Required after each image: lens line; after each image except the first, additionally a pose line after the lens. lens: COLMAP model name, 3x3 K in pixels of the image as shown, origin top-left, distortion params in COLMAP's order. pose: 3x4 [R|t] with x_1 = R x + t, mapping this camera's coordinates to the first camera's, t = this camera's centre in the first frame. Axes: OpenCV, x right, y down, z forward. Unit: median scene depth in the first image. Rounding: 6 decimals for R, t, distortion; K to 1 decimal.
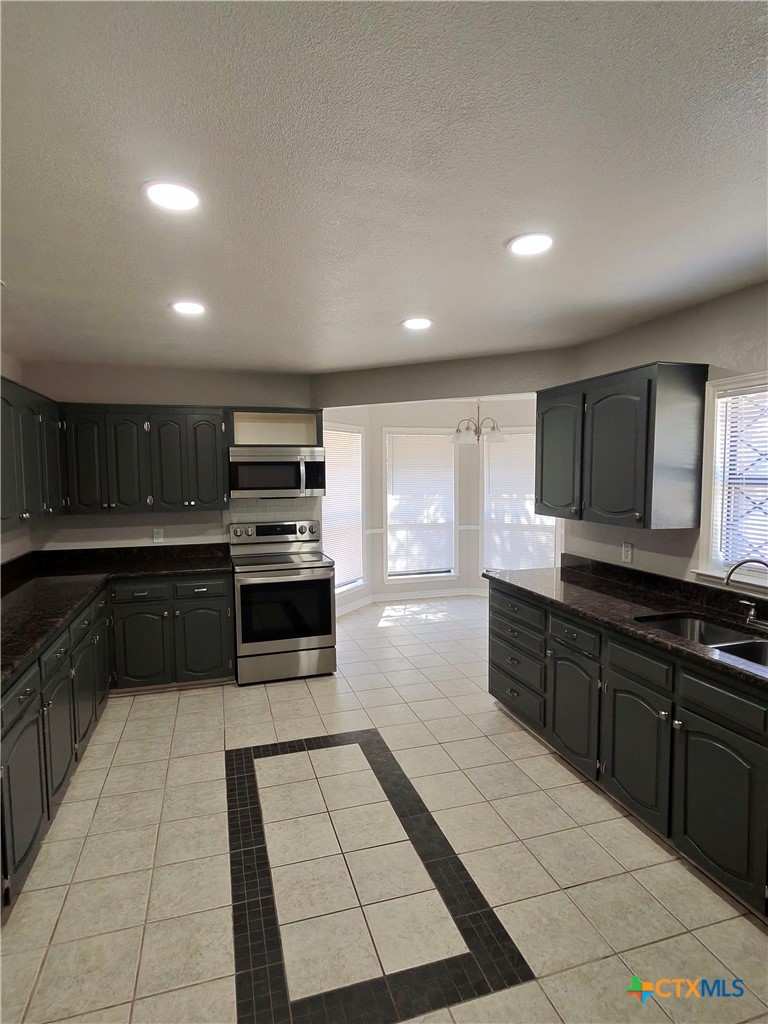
lens RADIAL K [[573.0, 0, 386.8], [0, 573.0, 512.9], [0, 0, 1]] dist [-0.002193, 0.002499]
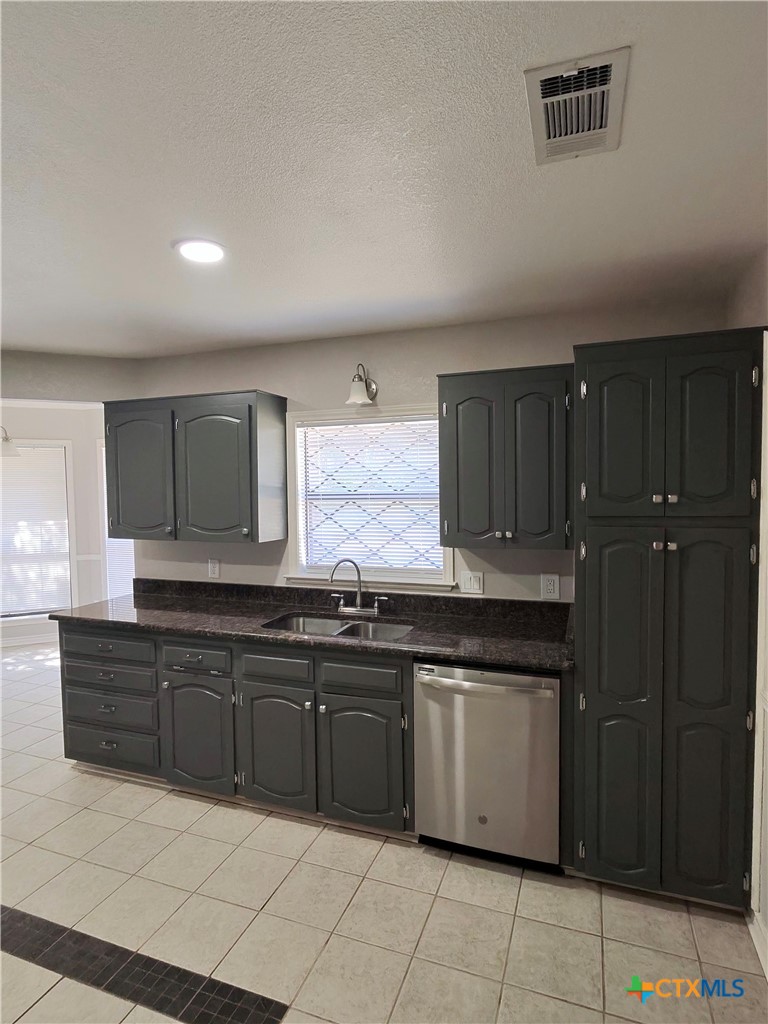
lens RADIAL K [[573.0, 0, 381.3], [0, 573.0, 507.9], [0, 0, 1]] dist [-0.002193, 0.002499]
pose [[0.597931, -0.032725, 0.800880, -0.267066], [0.064819, 0.997868, -0.007619, -0.013866], [-0.798923, 0.056467, 0.598777, 0.158263]]
